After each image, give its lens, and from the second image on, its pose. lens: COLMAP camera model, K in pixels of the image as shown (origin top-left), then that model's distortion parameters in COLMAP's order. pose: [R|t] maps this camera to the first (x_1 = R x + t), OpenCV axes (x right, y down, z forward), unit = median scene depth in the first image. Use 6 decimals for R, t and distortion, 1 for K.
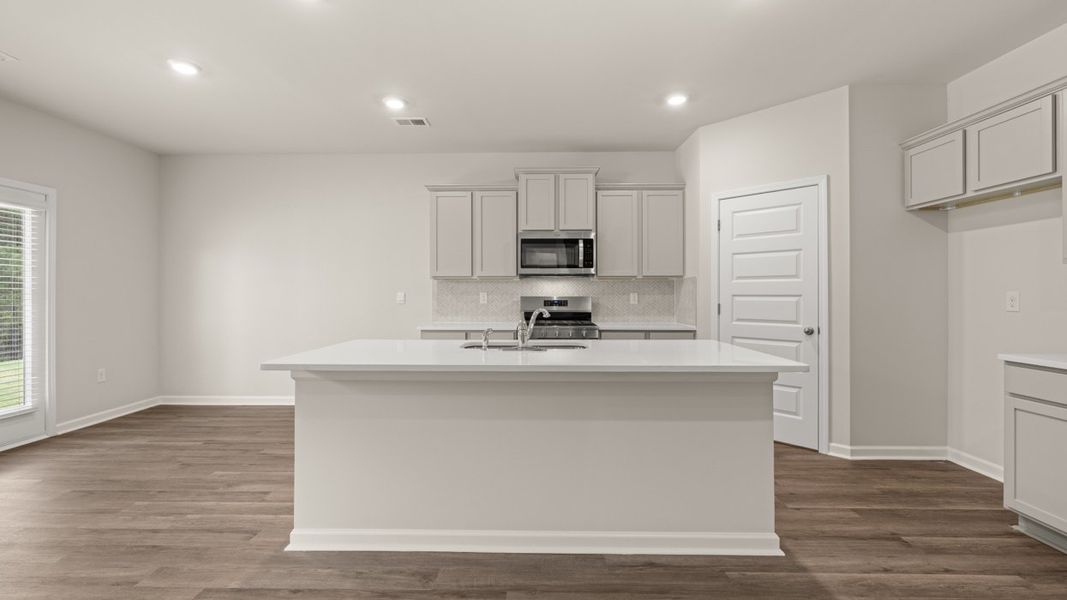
lens RADIAL K [[446.4, 0, 529.5], [0, 446.4, 292.1], [0, 0, 1]] dist [-0.000860, -0.000211]
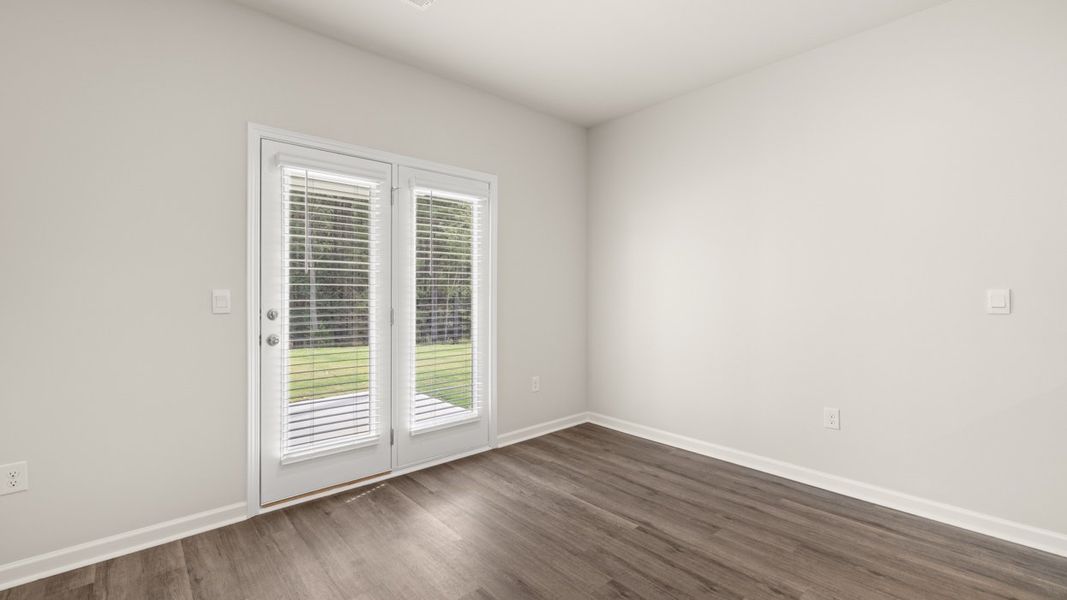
lens RADIAL K [[446.4, 0, 529.5], [0, 446.4, 292.1], [0, 0, 1]] dist [-0.000860, -0.000211]
pose [[0.675047, -0.001599, -0.737773, -0.361120], [-0.002272, 0.999988, -0.004246, 0.009217], [0.737771, 0.004542, 0.675036, 0.450936]]
